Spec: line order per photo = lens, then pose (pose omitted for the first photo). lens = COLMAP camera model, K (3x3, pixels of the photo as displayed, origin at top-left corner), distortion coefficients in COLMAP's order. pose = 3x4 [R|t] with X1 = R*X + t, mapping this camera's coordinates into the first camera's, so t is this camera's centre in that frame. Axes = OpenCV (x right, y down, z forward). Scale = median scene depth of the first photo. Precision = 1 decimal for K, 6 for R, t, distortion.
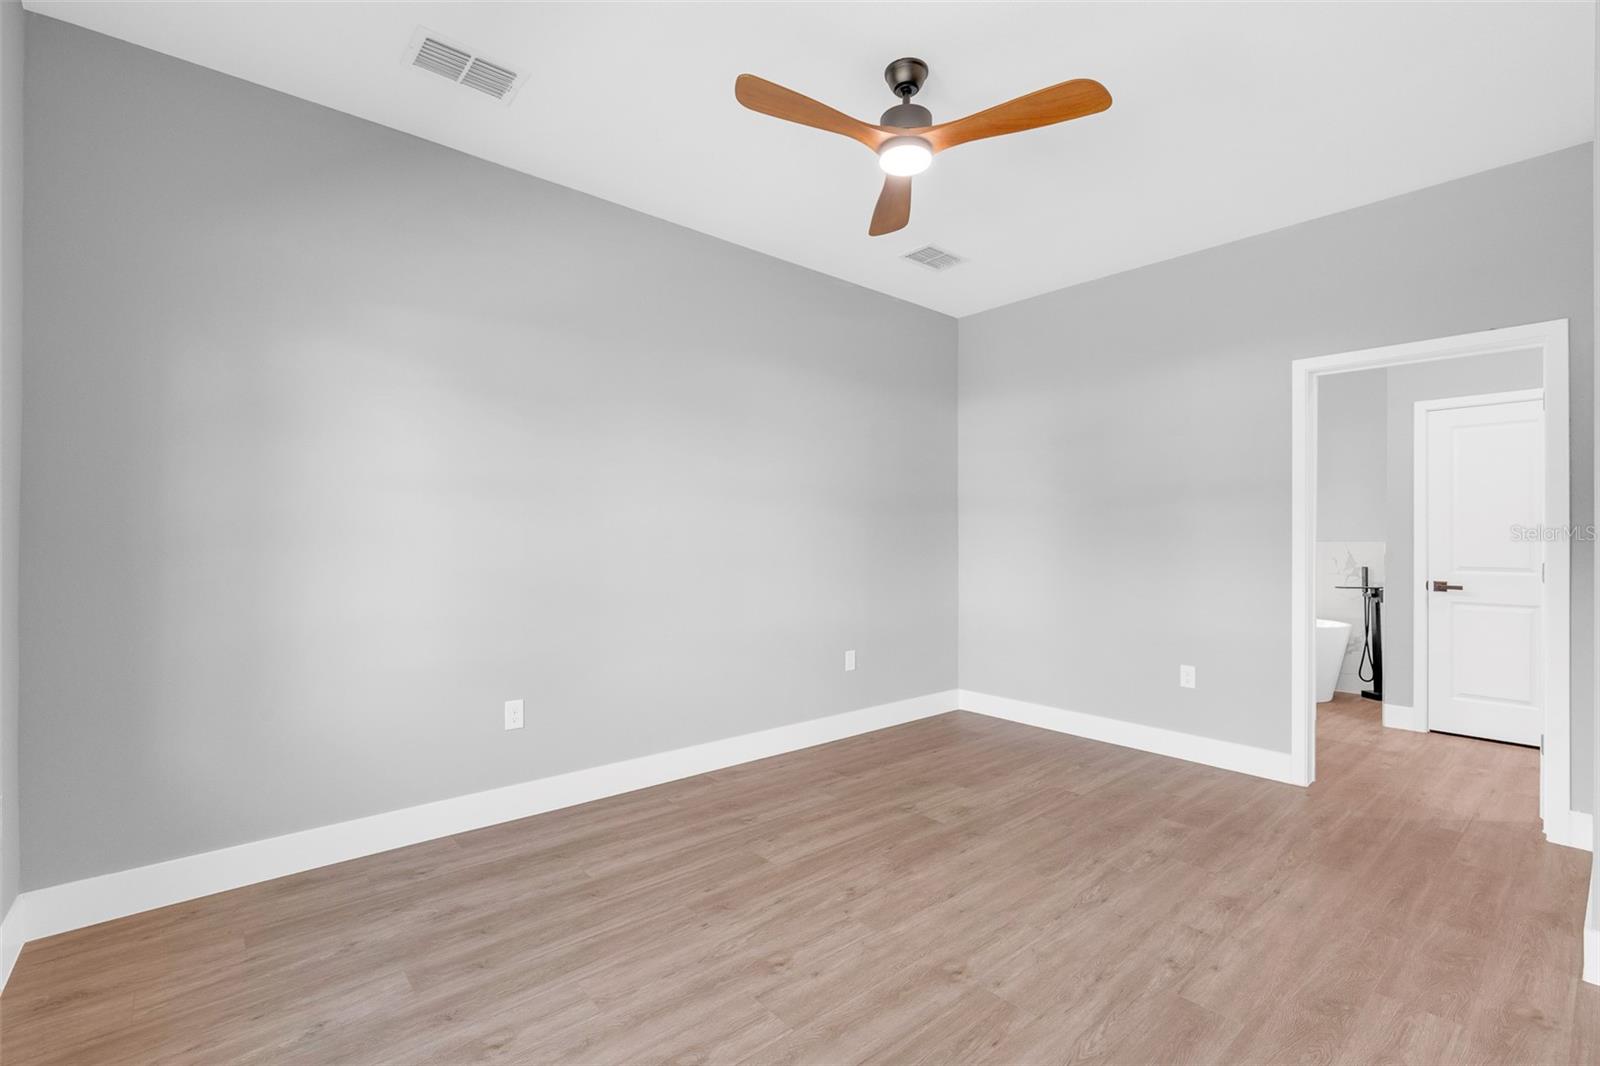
lens RADIAL K [[713.8, 0, 797.5], [0, 713.8, 533.1], [0, 0, 1]] dist [-0.005586, 0.001440]
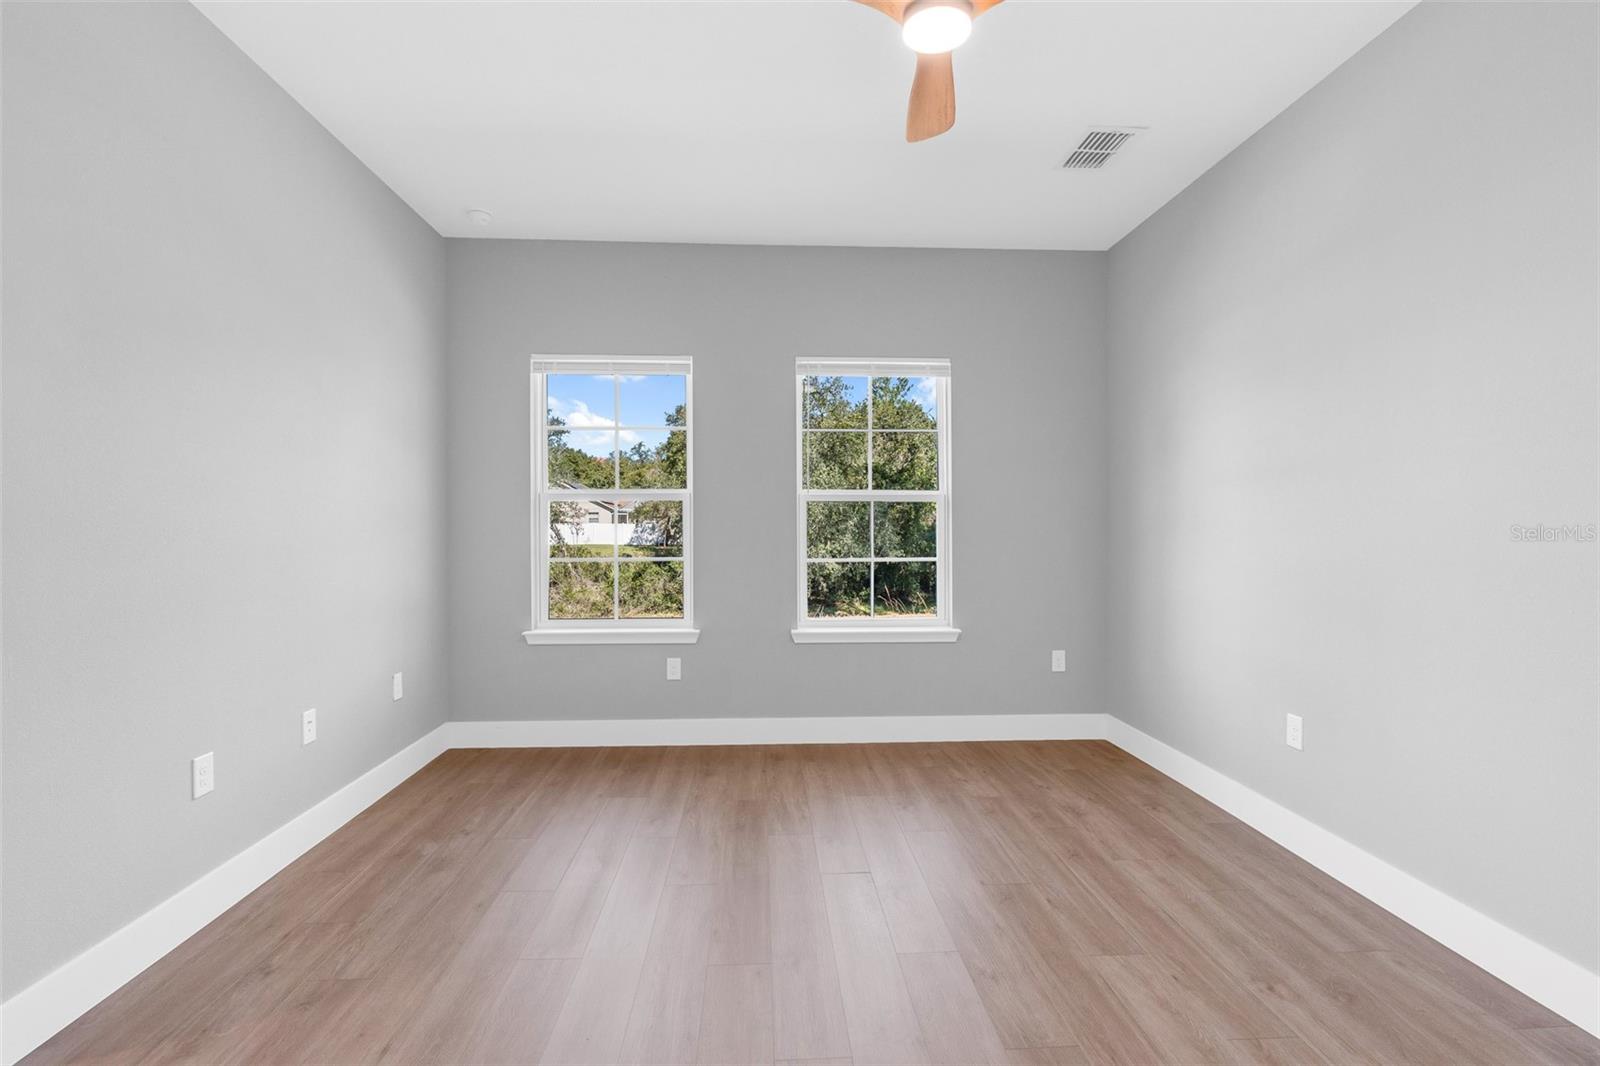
lens RADIAL K [[713.8, 0, 797.5], [0, 713.8, 533.1], [0, 0, 1]] dist [-0.005586, 0.001440]
pose [[-0.605318, 0.001097, -0.795983, 0.791443], [0.002675, 0.999996, -0.000656, 0.013549], [0.795980, -0.002526, -0.605318, 1.252177]]
